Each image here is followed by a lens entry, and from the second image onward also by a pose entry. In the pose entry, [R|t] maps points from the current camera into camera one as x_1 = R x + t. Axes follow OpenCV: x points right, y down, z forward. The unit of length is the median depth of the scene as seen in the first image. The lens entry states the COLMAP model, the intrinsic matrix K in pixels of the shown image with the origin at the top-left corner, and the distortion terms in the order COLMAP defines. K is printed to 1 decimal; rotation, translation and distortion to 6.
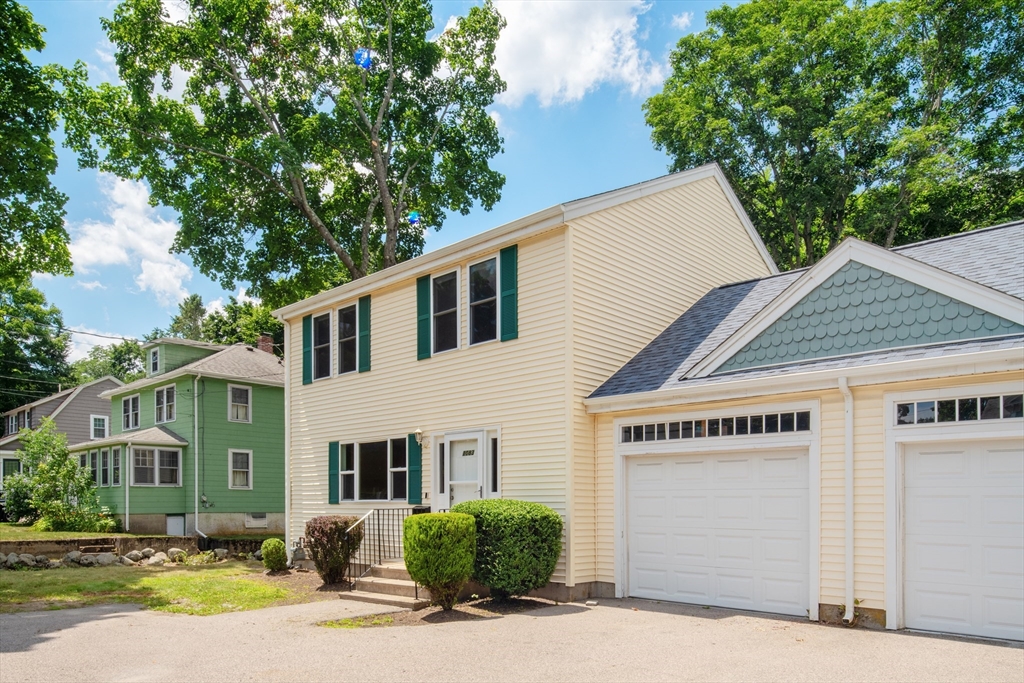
lens RADIAL K [[633.0, 0, 543.5], [0, 633.0, 338.8], [0, 0, 1]] dist [0.003270, 0.001005]
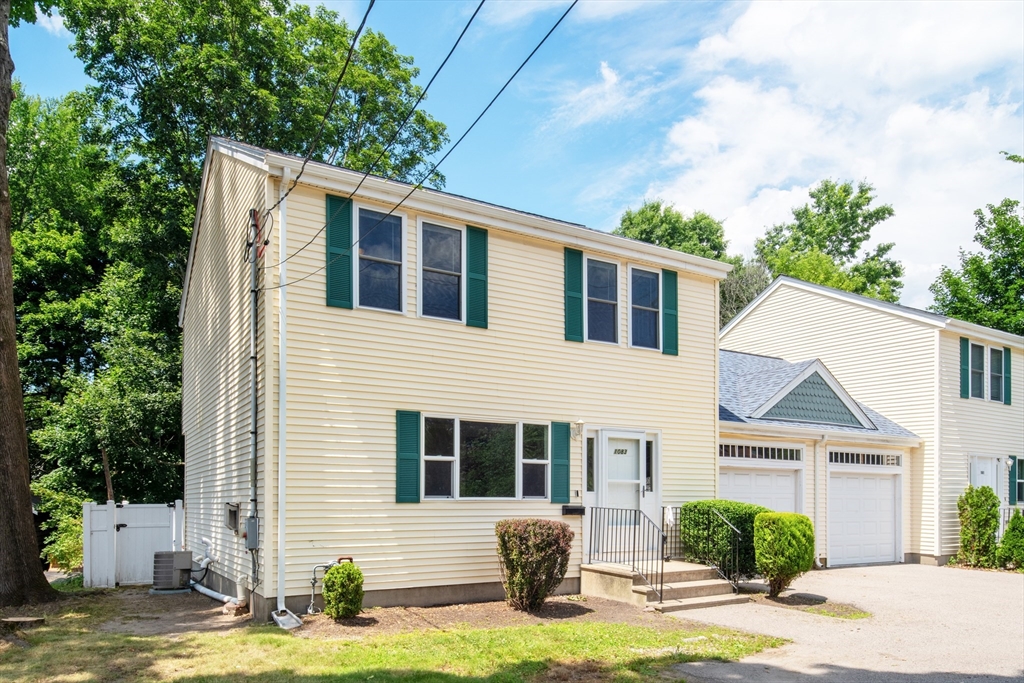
lens RADIAL K [[633.0, 0, 543.5], [0, 633.0, 338.8], [0, 0, 1]] dist [0.003270, 0.001005]
pose [[0.356026, 0.239397, 0.903291, -1.261706], [-0.230911, 0.959190, -0.163200, 0.229483], [-0.905498, -0.150476, 0.396776, 0.847825]]
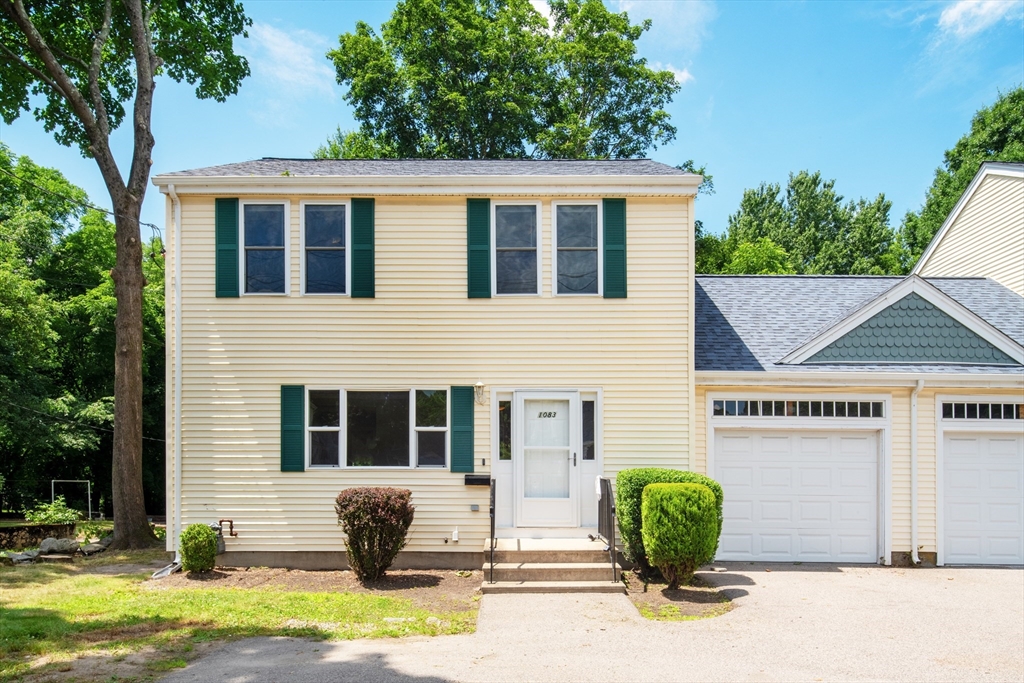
lens RADIAL K [[591.2, 0, 512.0], [0, 591.2, 341.5], [0, 0, 1]] dist [0.012377, -0.000872]
pose [[0.773158, 0.146013, 0.617177, -0.775458], [-0.163329, 0.986154, -0.028698, 0.127760], [-0.612822, -0.078615, 0.786301, 0.449176]]
